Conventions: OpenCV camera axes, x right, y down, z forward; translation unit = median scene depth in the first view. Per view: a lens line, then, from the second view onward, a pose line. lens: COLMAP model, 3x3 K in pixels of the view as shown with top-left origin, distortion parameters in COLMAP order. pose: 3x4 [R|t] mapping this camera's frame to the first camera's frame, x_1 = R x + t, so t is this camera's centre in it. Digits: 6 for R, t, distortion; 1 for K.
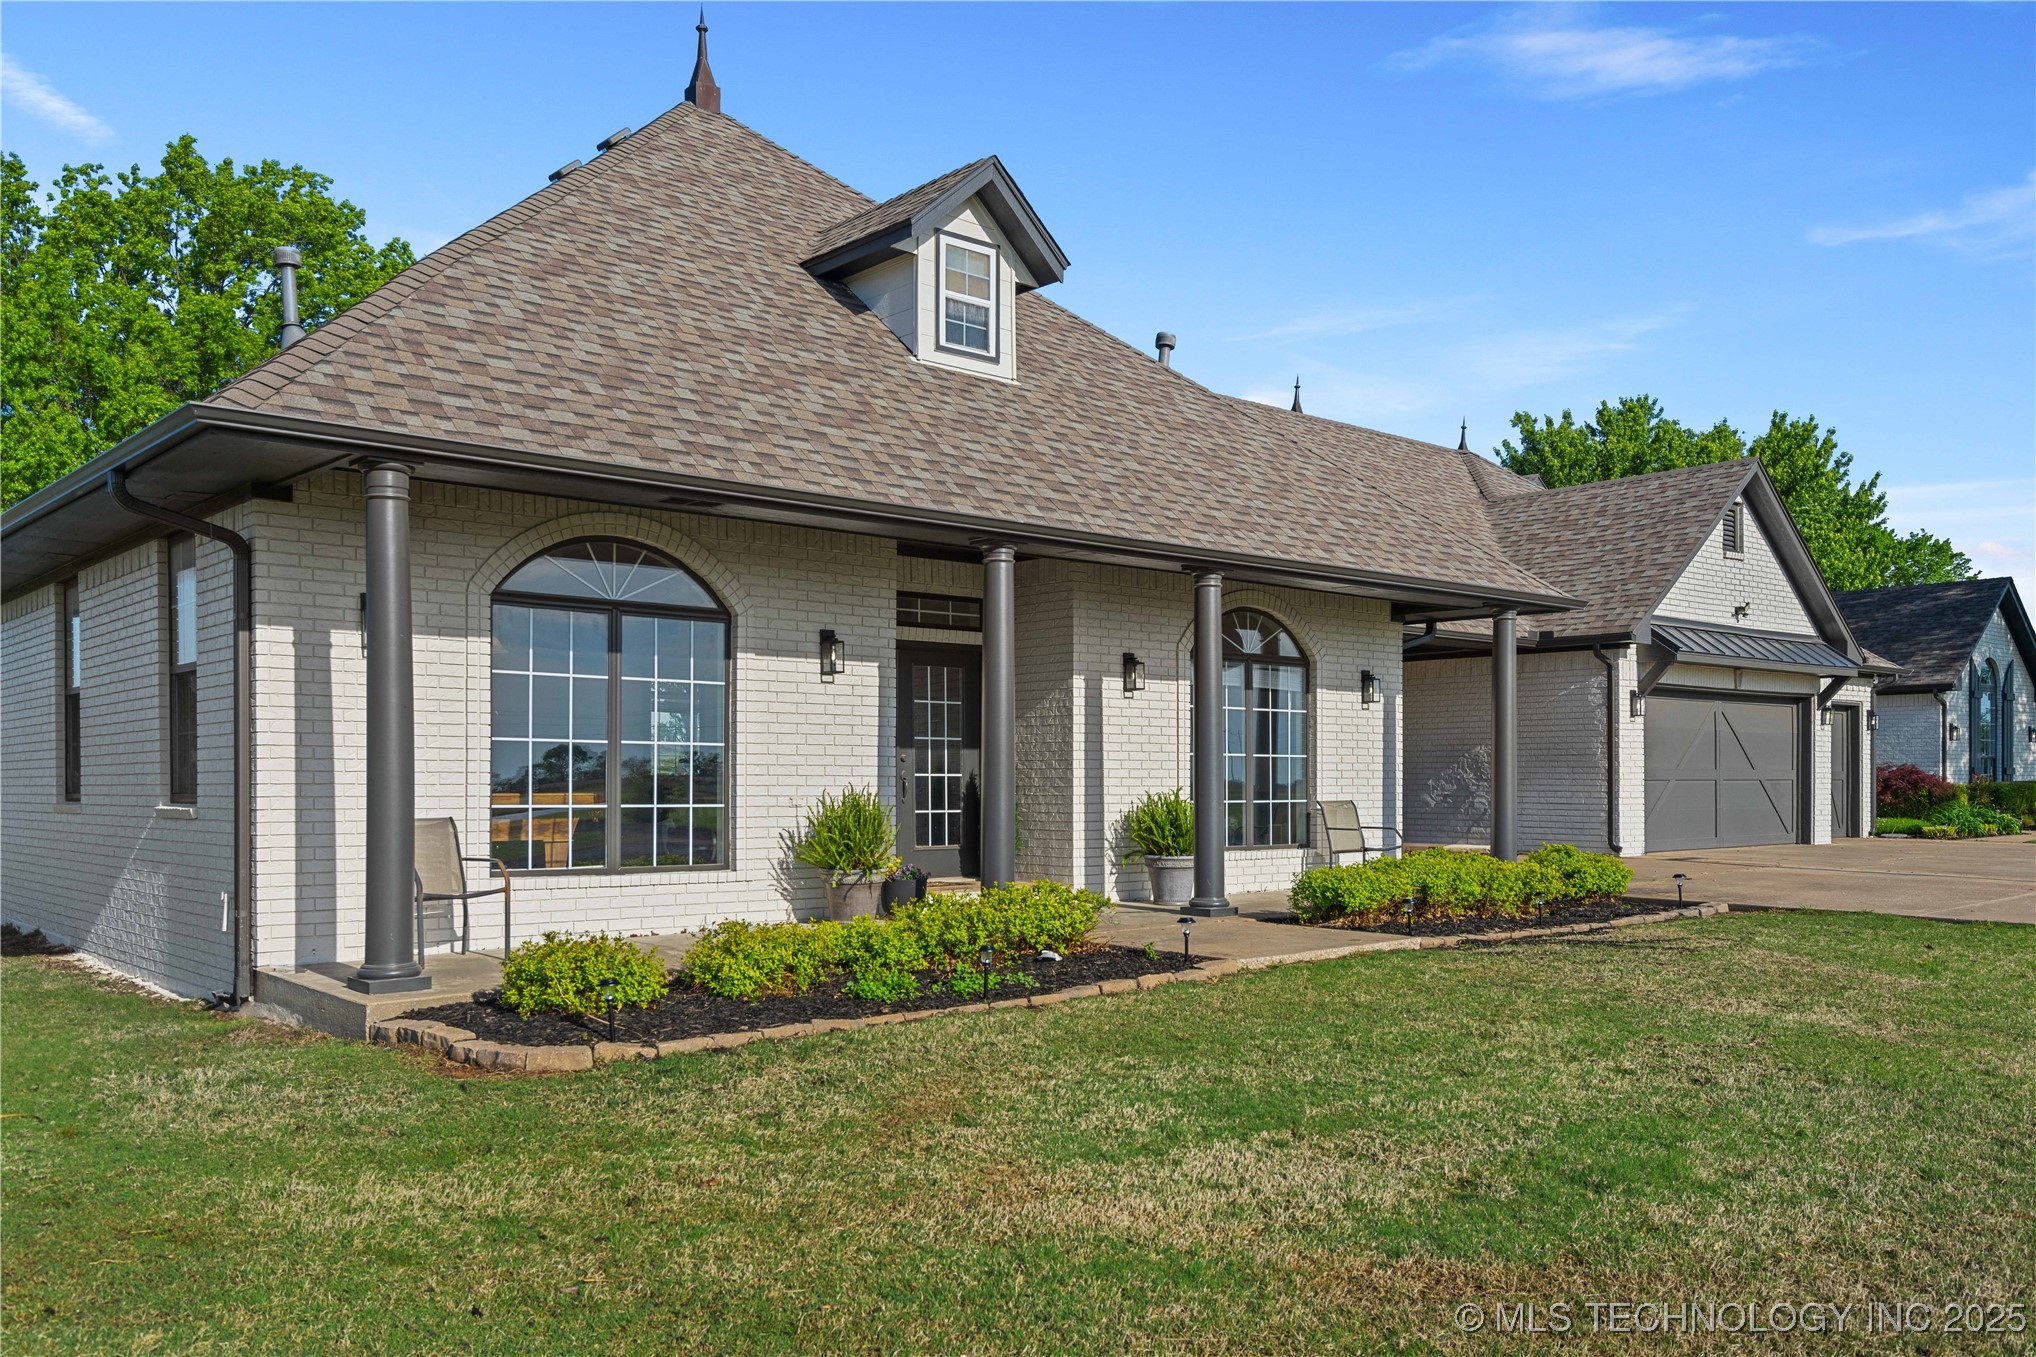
lens RADIAL K [[1651.7, 0, 1014.0], [0, 1651.7, 793.6], [0, 0, 1]] dist [0.010495, -0.022891]
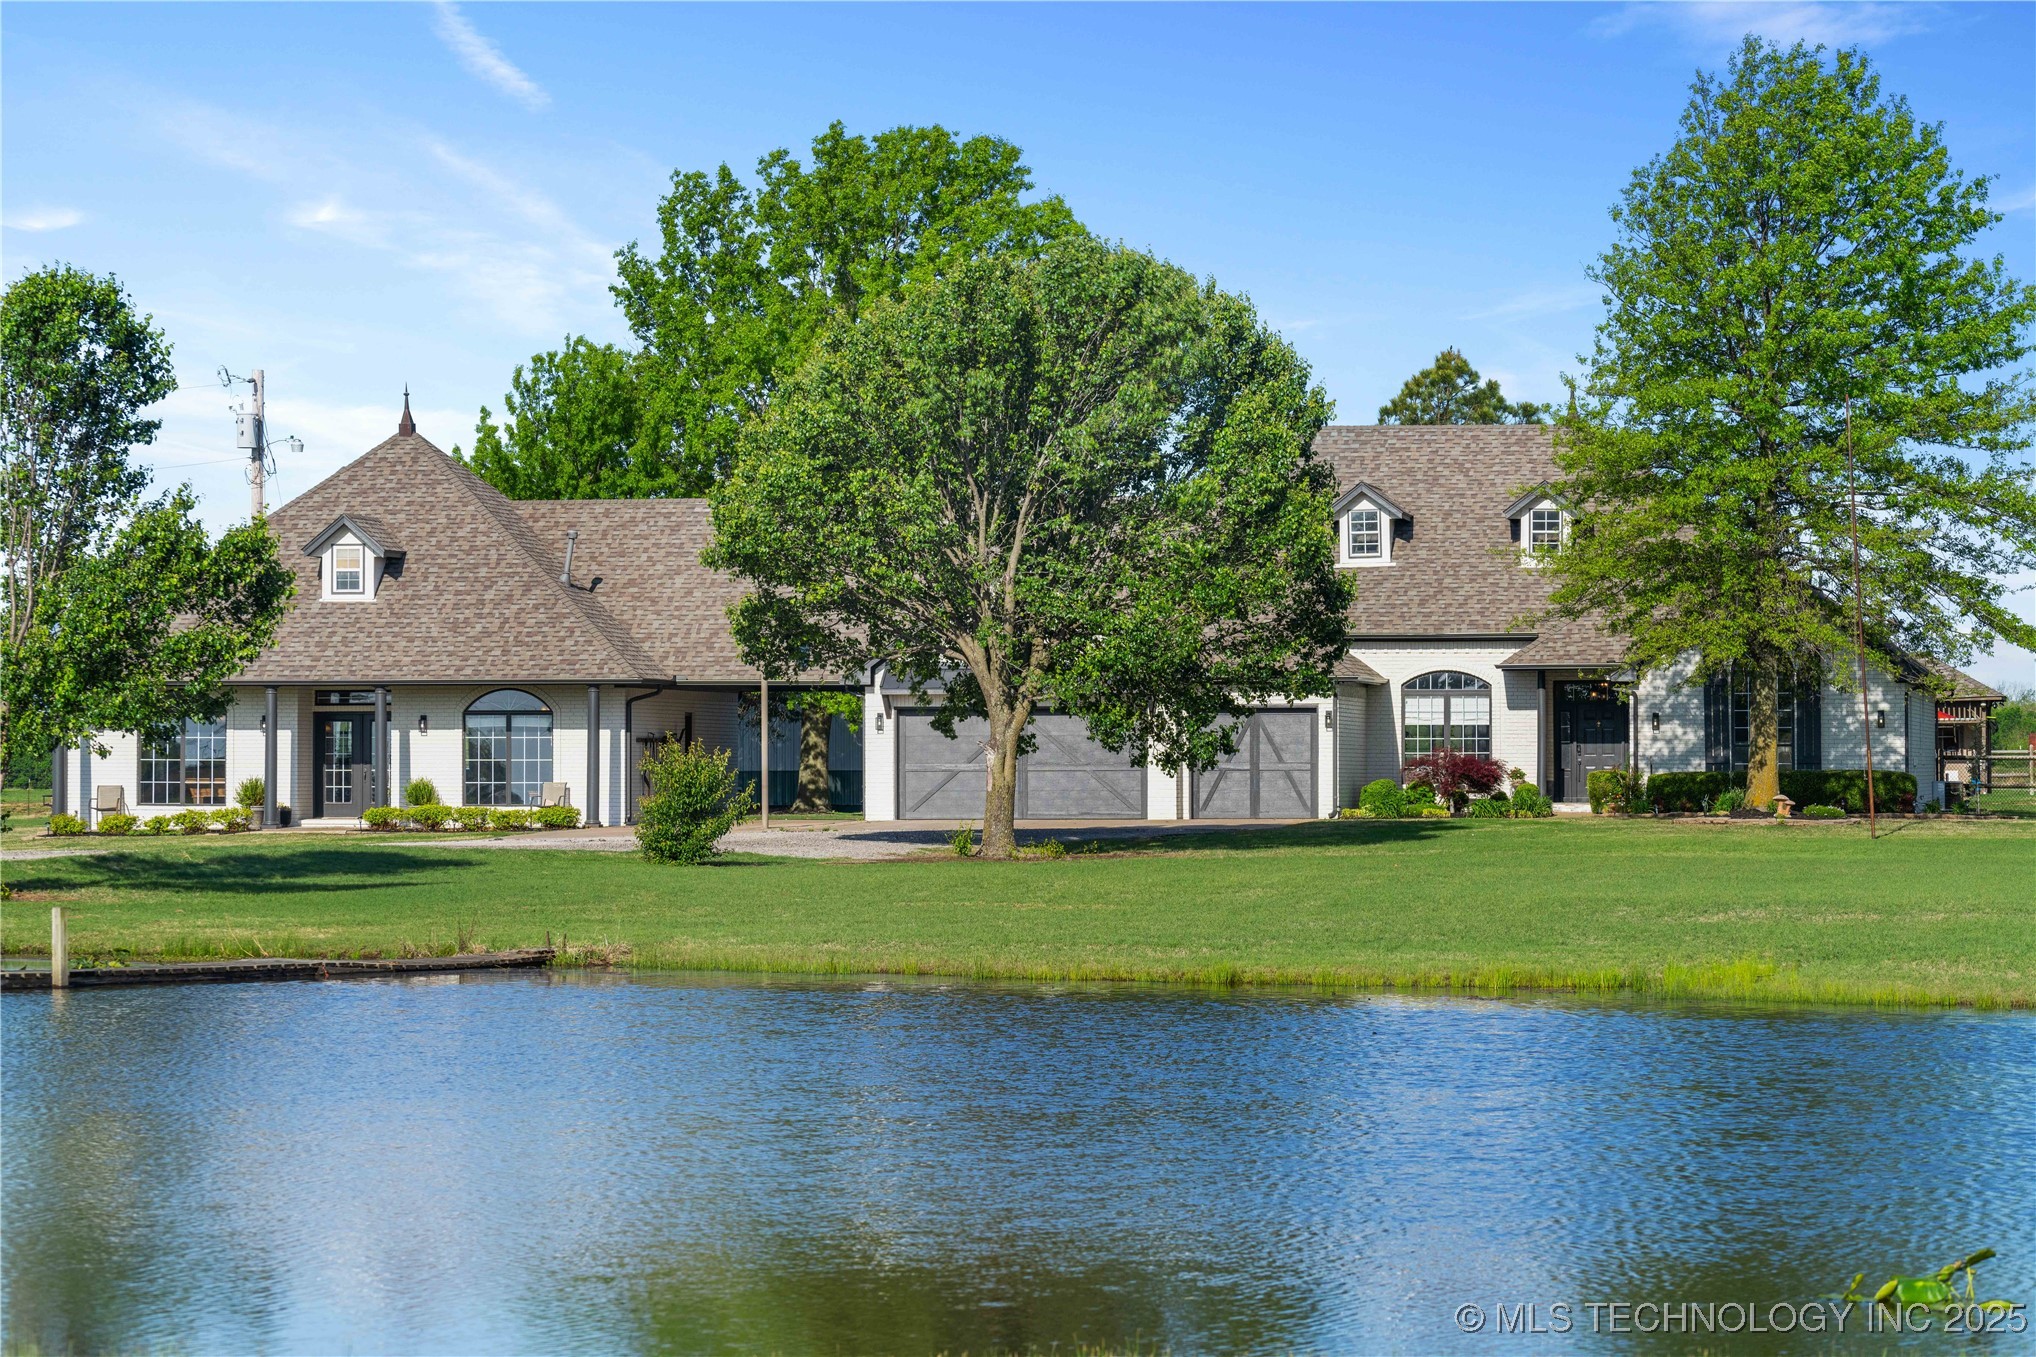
lens RADIAL K [[6456.7, 0, 1019.8], [0, 6456.7, 680.5], [0, 0, 1]] dist [-0.528660, 0.000000]
pose [[0.628048, -0.013600, -0.778056, 6.127990], [-0.000346, 0.999842, -0.017756, 0.015591], [0.778174, 0.011421, 0.627944, -3.185803]]
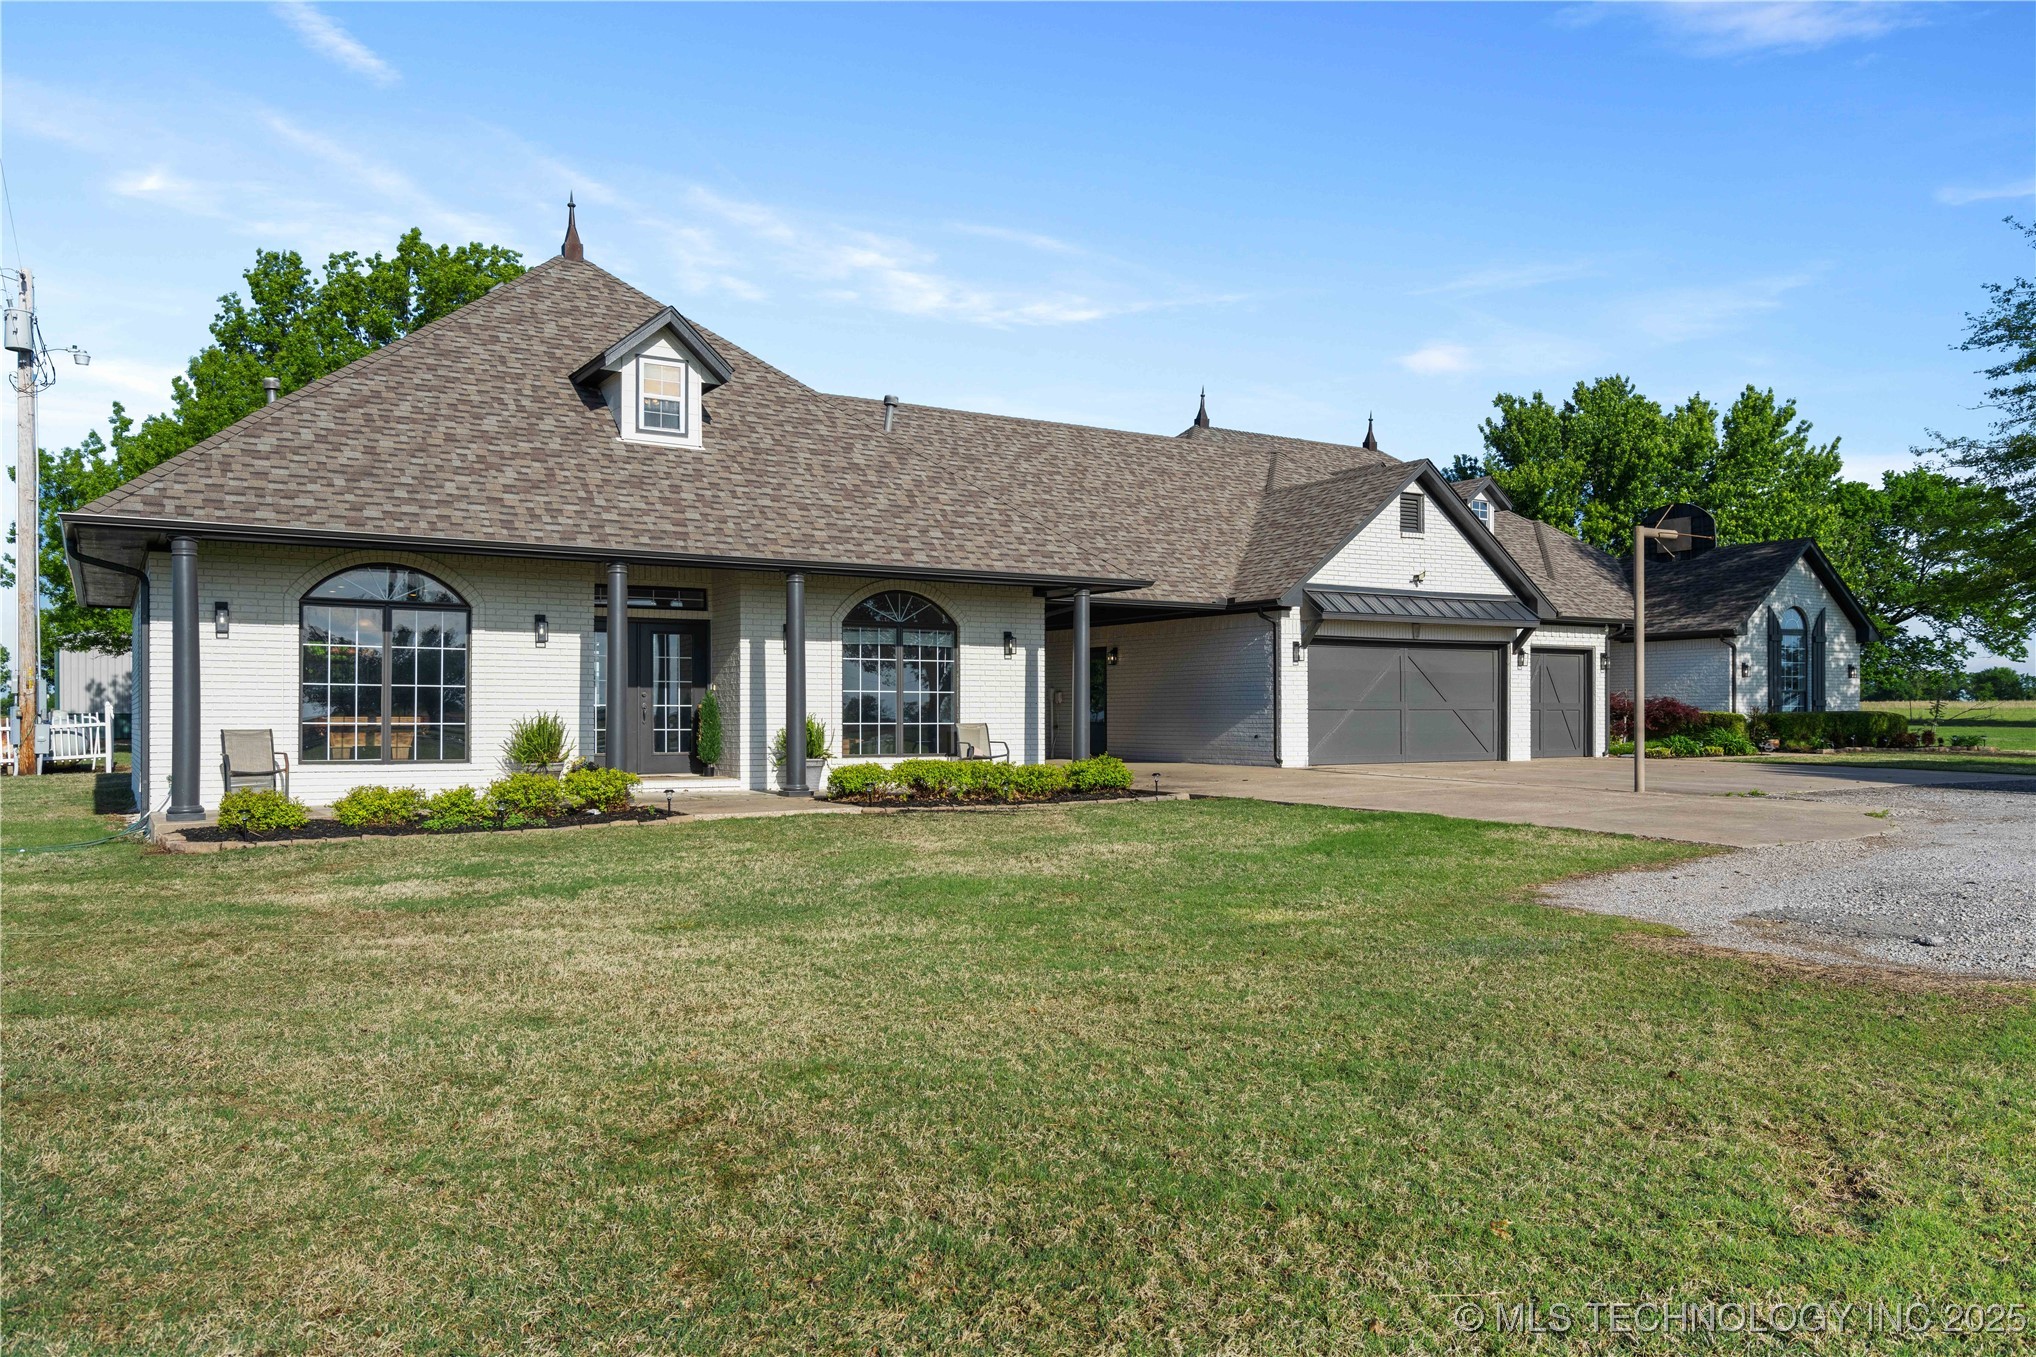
lens RADIAL K [[1496.5, 0, 1020.2], [0, 1496.5, 725.2], [0, 0, 1]] dist [0.002869, 0.002961]
pose [[0.986350, 0.000966, -0.164659, 0.424997], [-0.001080, 0.999999, -0.000603, 0.006283], [0.164658, 0.000772, 0.986350, -0.259430]]
